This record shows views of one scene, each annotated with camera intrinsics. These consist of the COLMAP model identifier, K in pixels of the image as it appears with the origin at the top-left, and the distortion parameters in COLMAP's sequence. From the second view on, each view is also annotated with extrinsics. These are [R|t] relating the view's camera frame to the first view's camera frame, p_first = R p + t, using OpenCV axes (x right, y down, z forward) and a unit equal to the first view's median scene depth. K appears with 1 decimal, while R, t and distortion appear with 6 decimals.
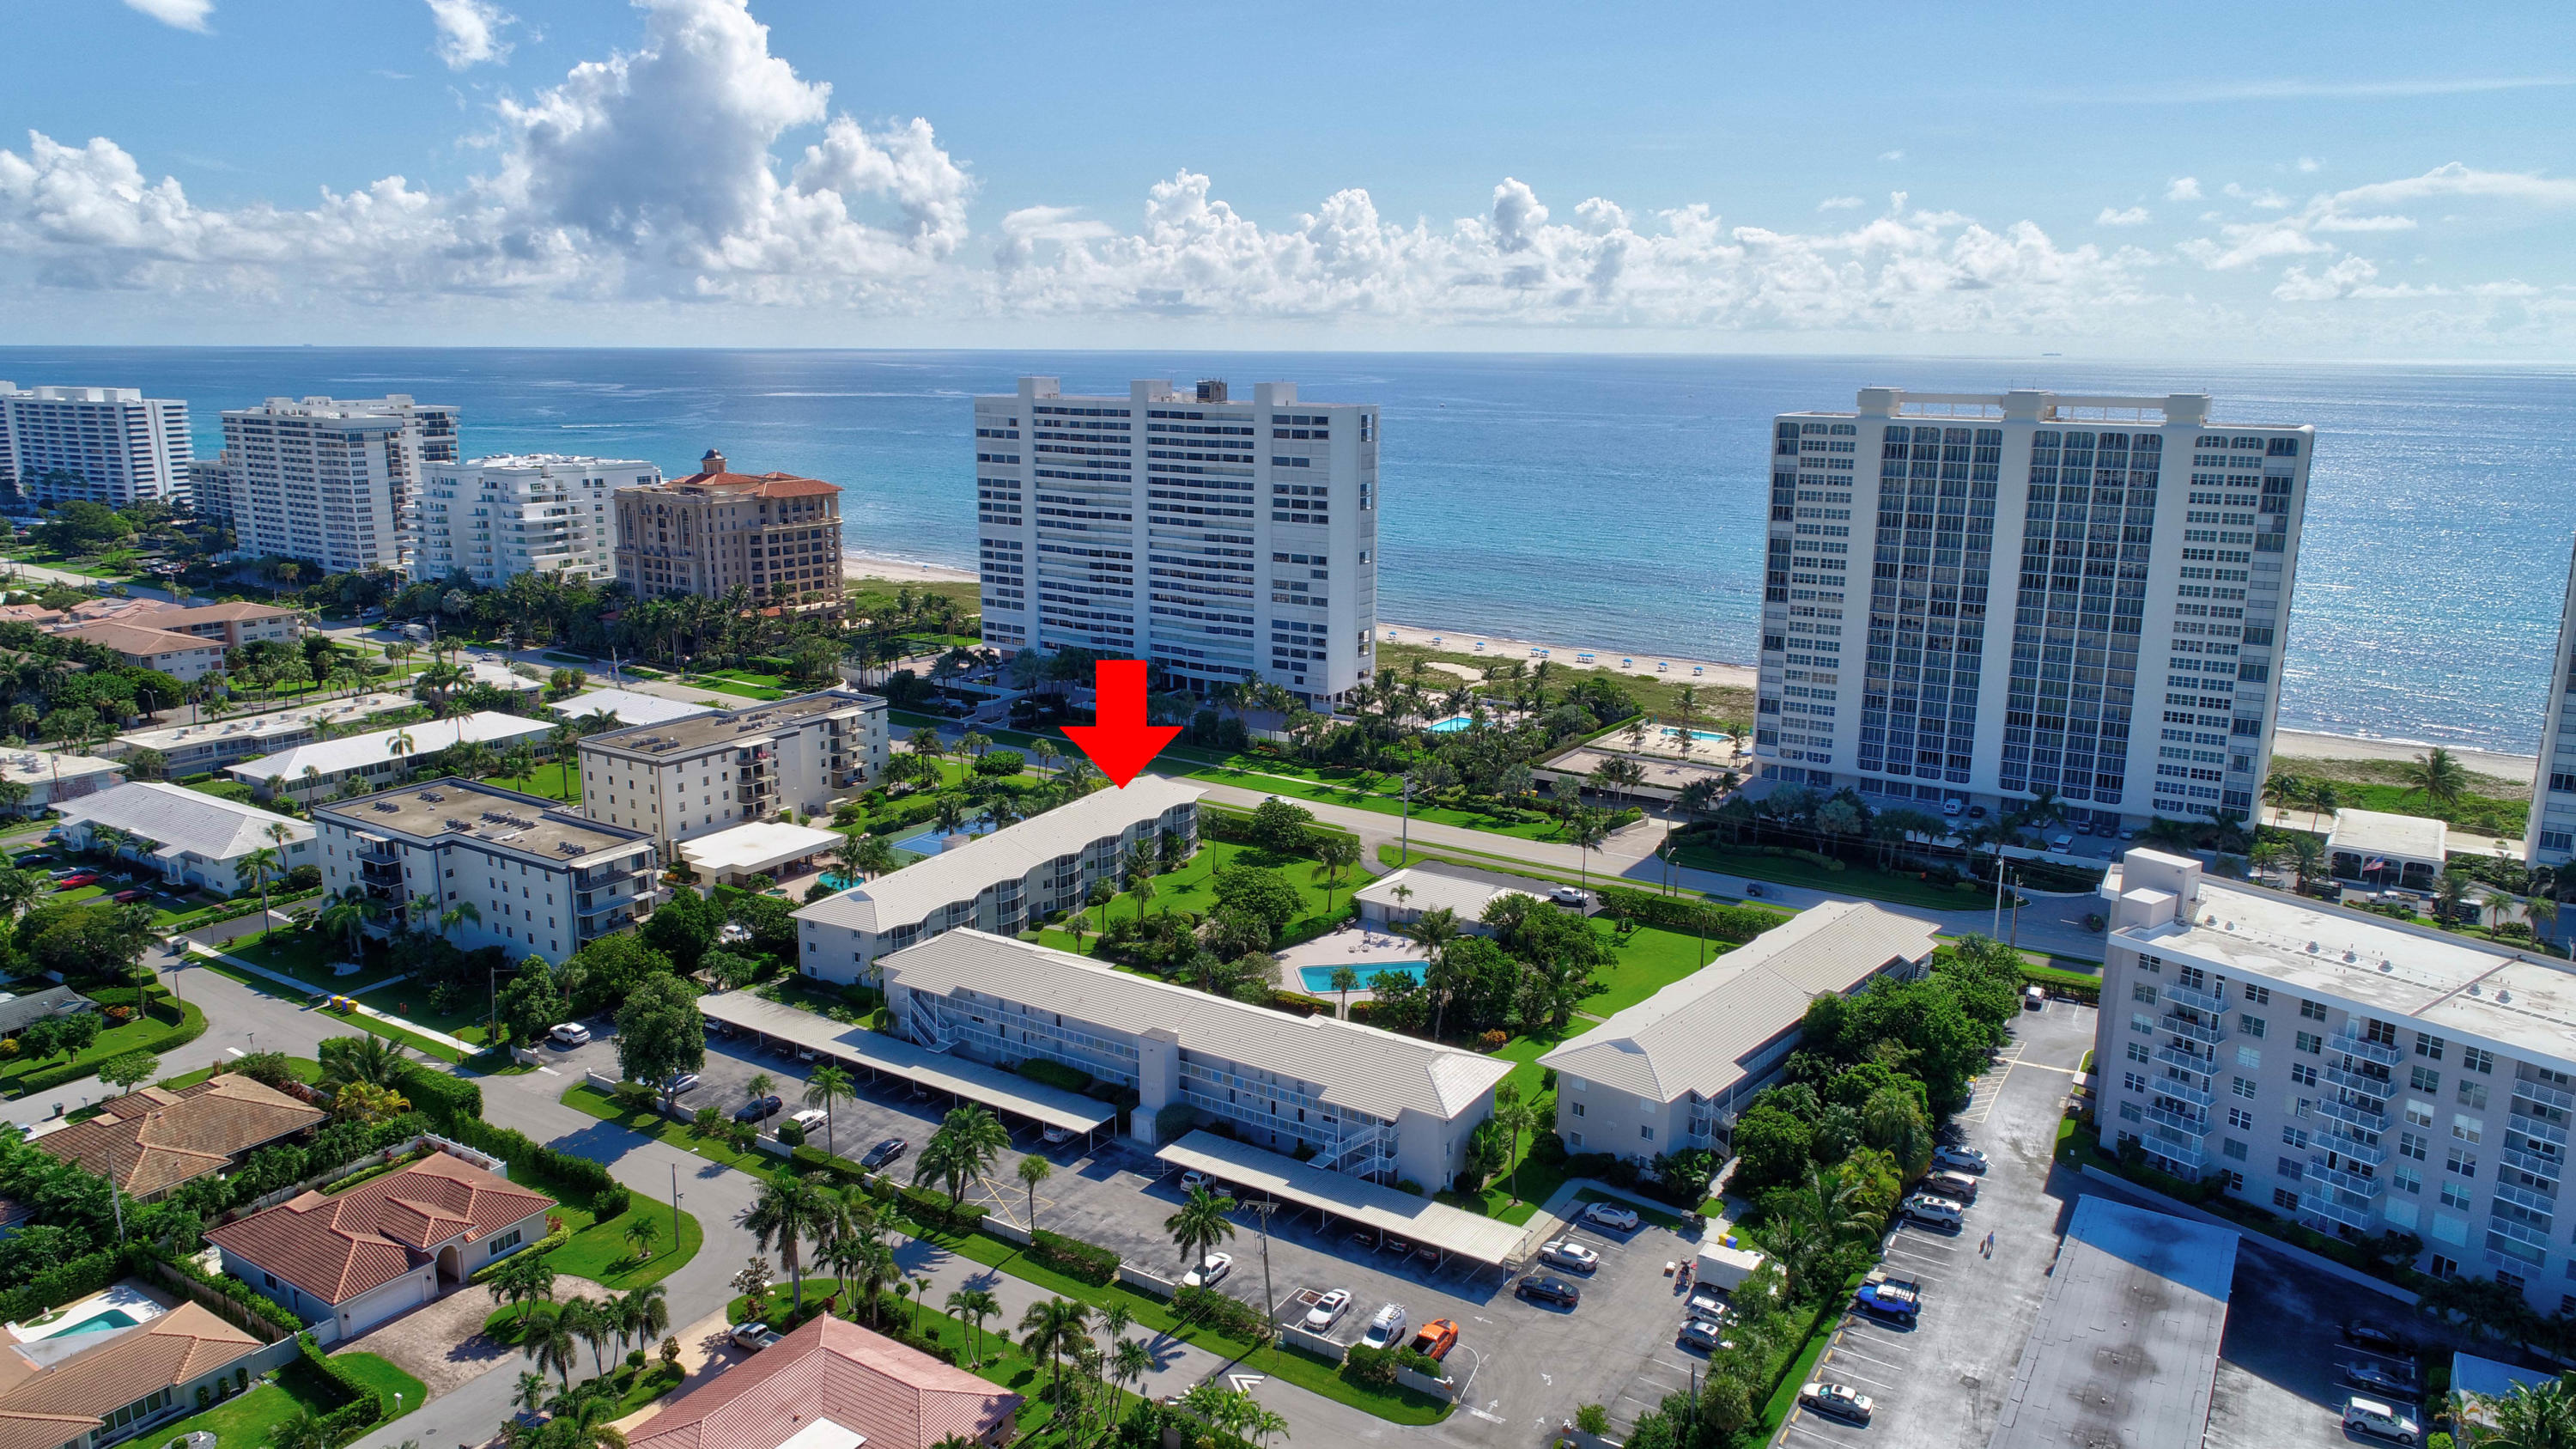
lens RADIAL K [[1720.1, 0, 1283.7], [0, 1720.1, 732.9], [0, 0, 1]] dist [-0.000869, -0.005283]
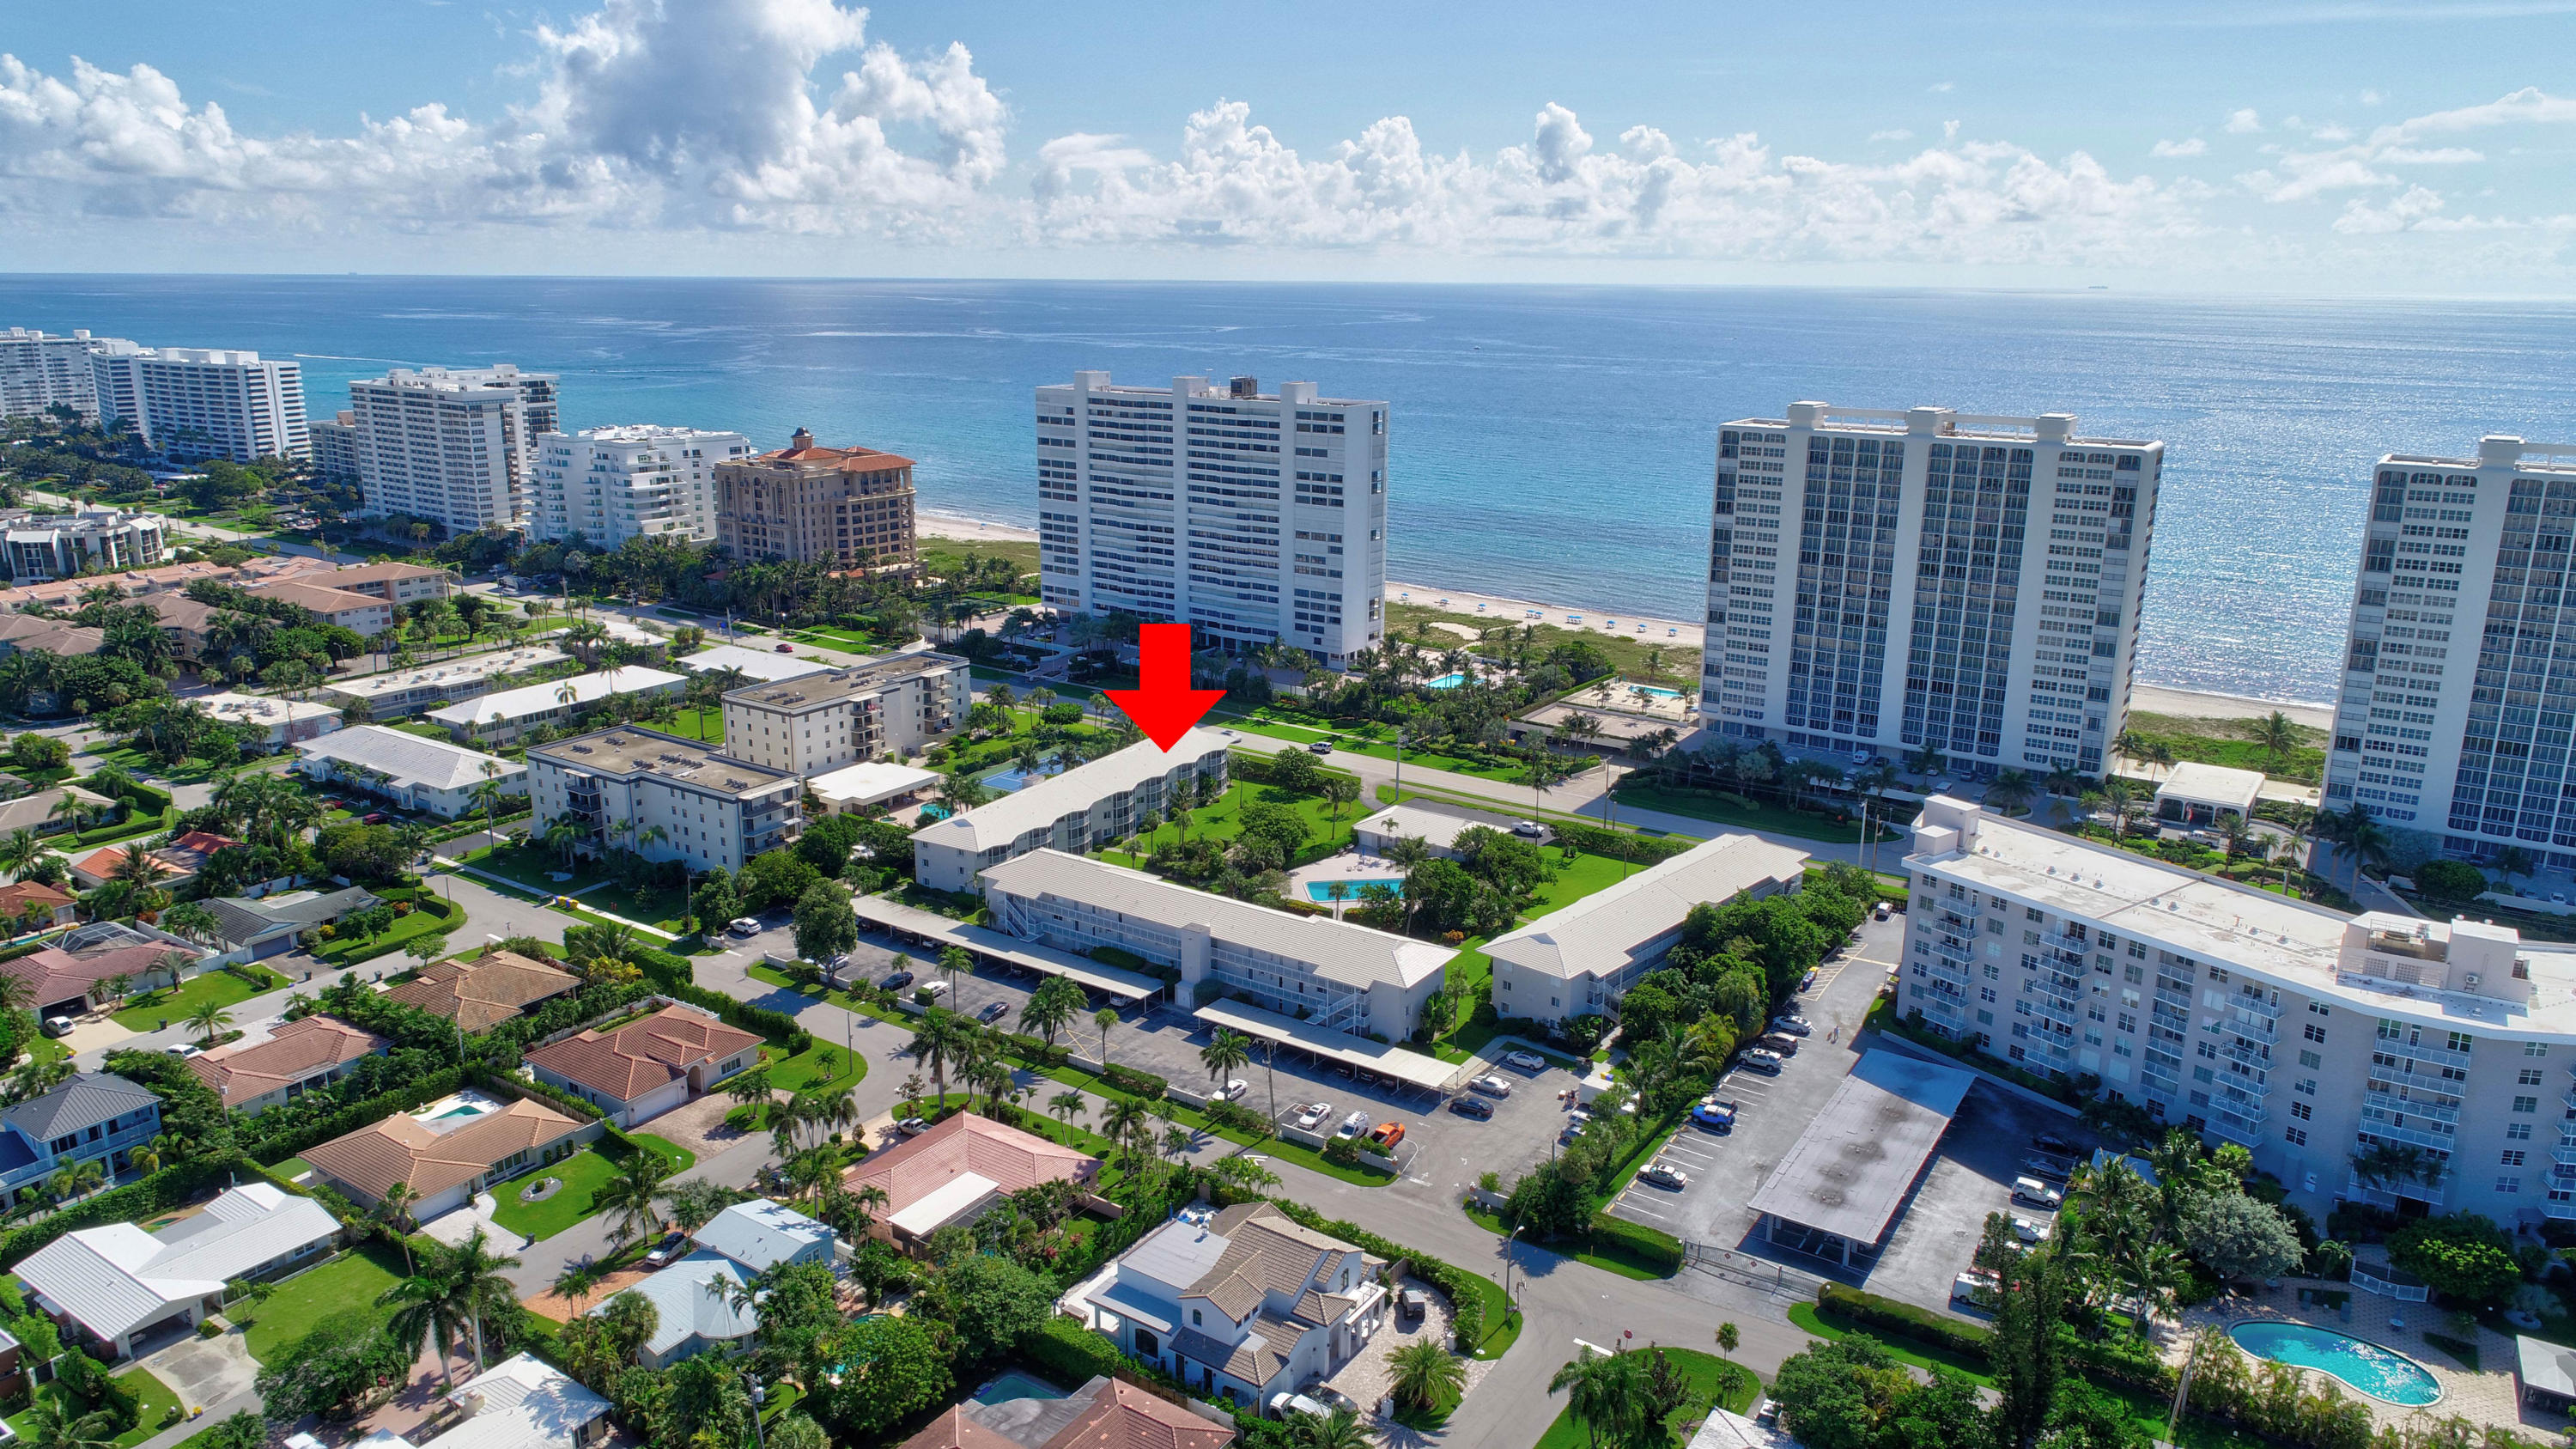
lens RADIAL K [[1720.1, 0, 1279.9], [0, 1720.1, 732.6], [0, 0, 1]] dist [-0.000869, -0.005283]
pose [[0.999703, 0.008080, -0.023009, 0.014235], [-0.007197, 0.999244, 0.038214, -0.017859], [0.023301, -0.038037, 0.999005, -0.209988]]
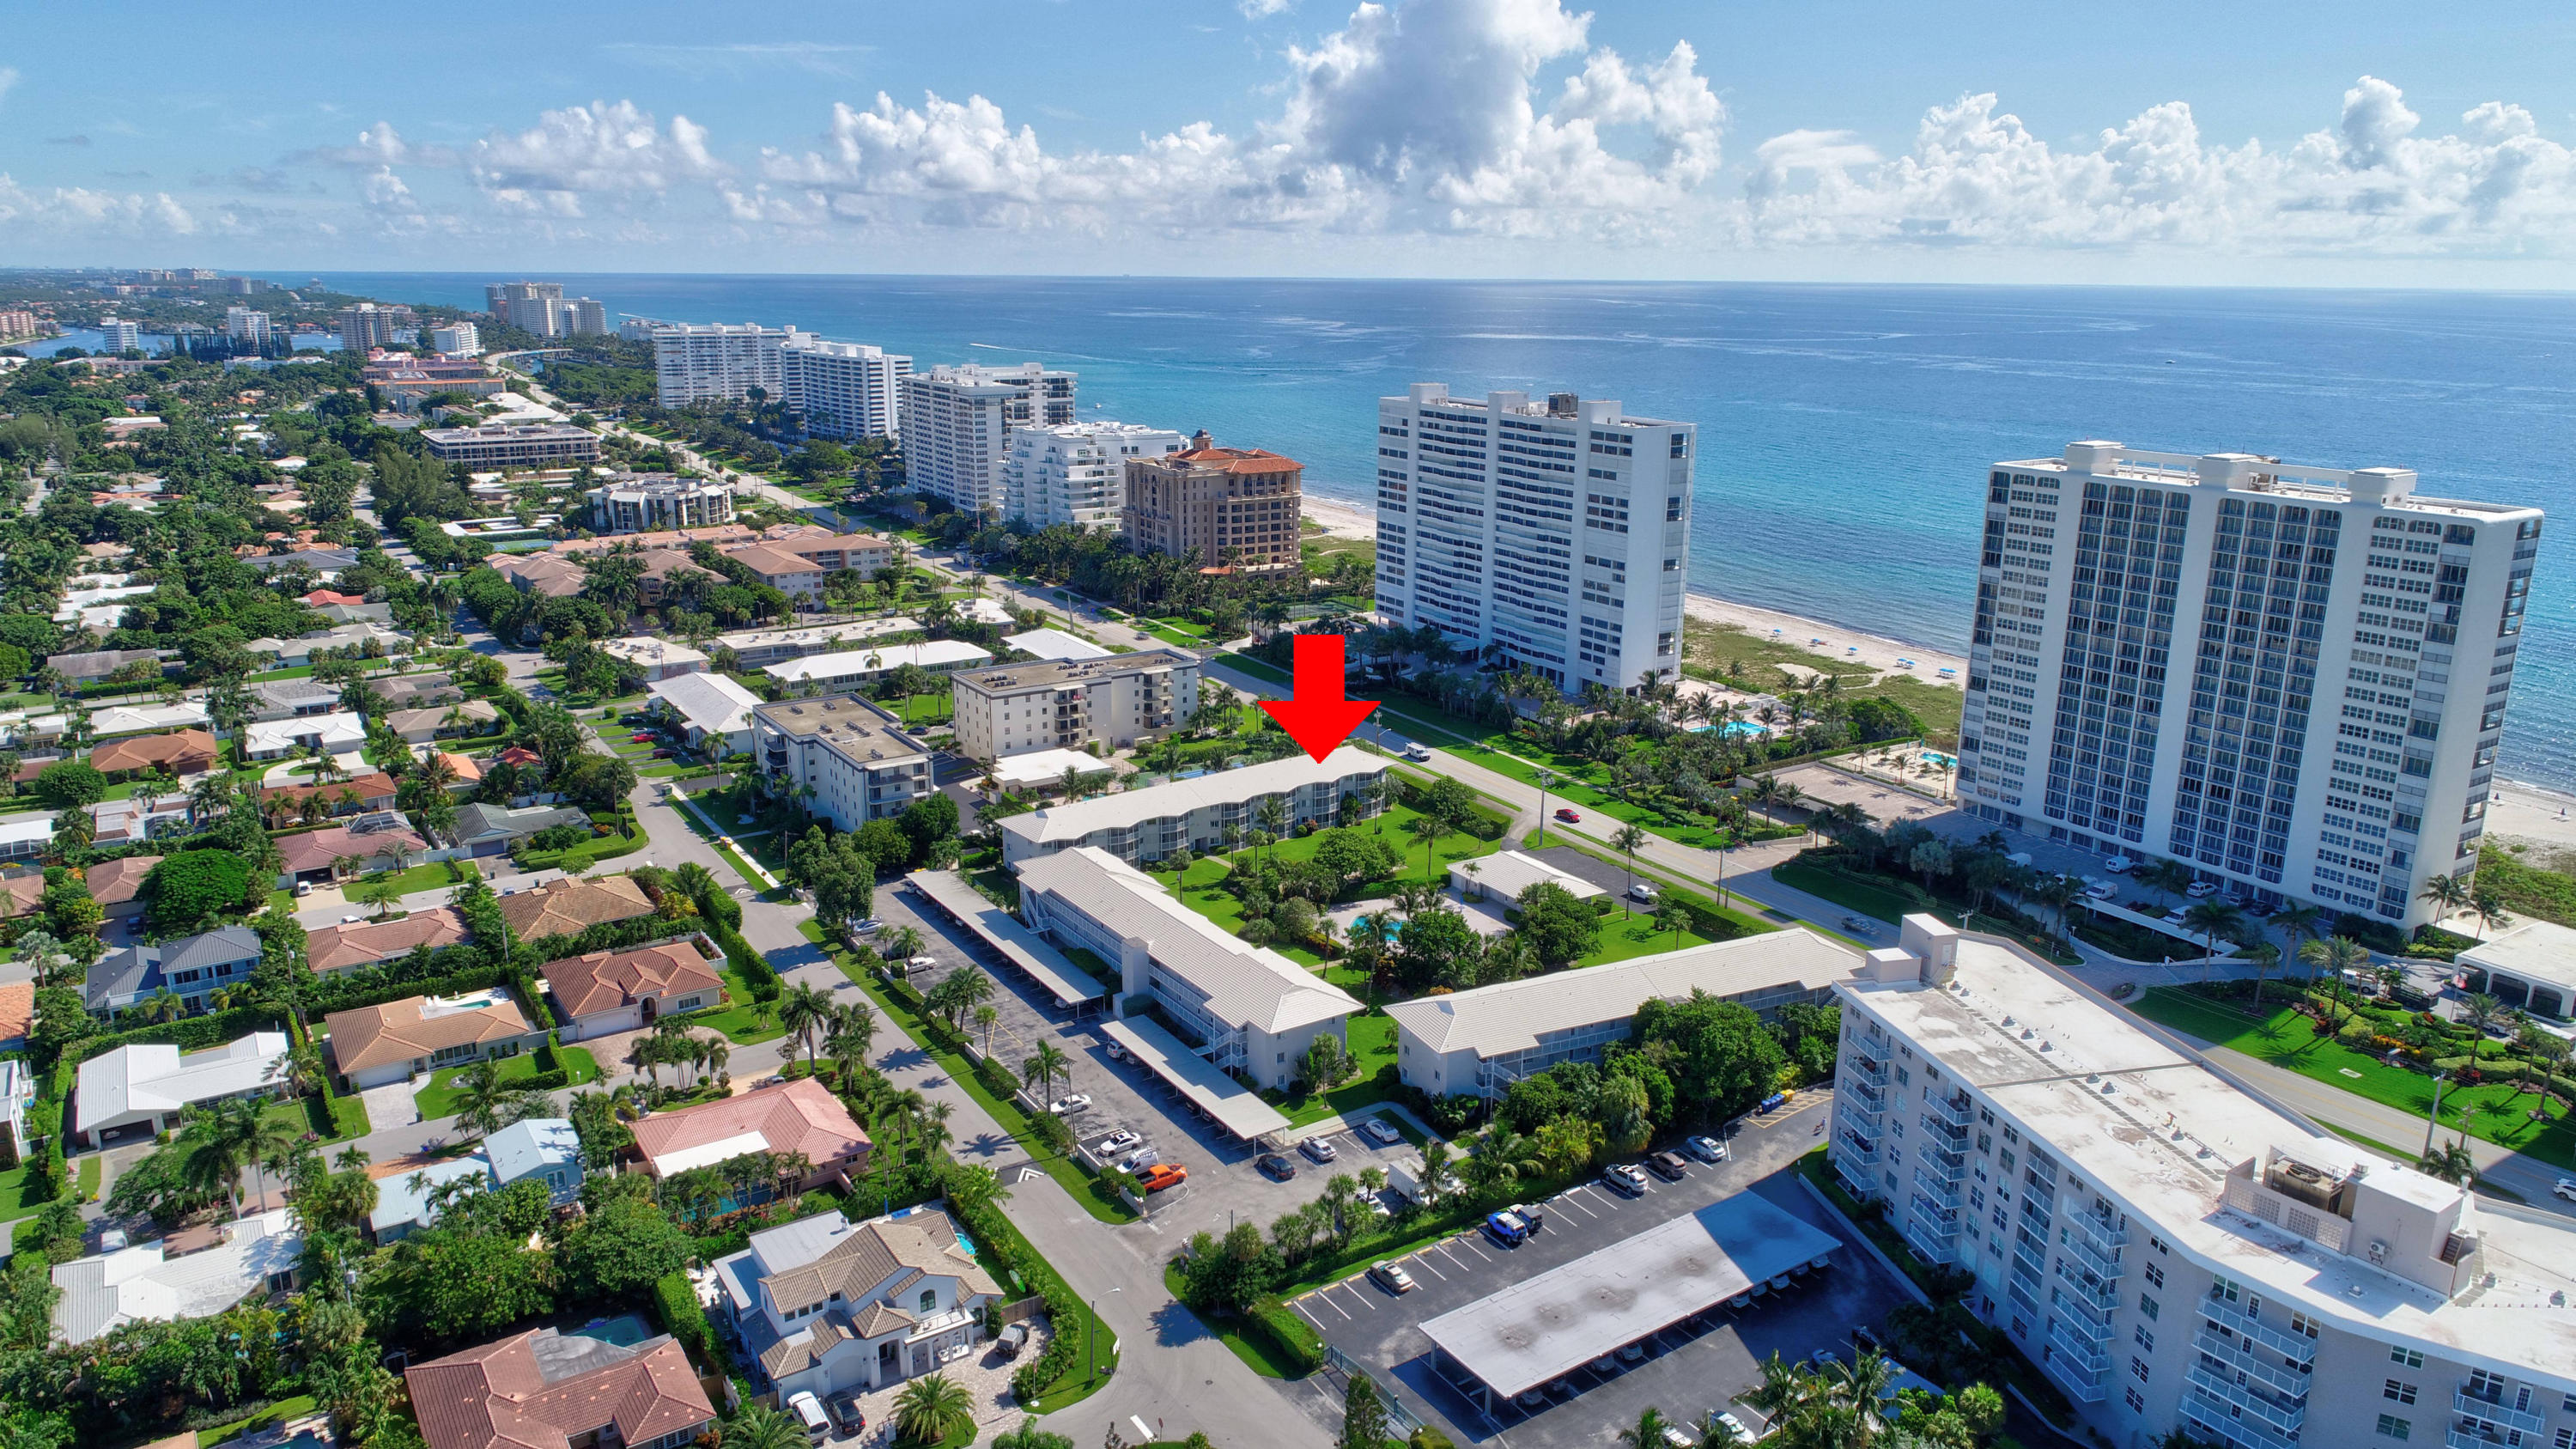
lens RADIAL K [[1720.1, 0, 1275.3], [0, 1720.1, 727.4], [0, 0, 1]] dist [-0.000869, -0.005283]
pose [[0.913005, 0.105644, -0.394033, 0.343514], [-0.091857, 0.994321, 0.053747, -0.047775], [0.397473, -0.012877, 0.917523, -0.124165]]
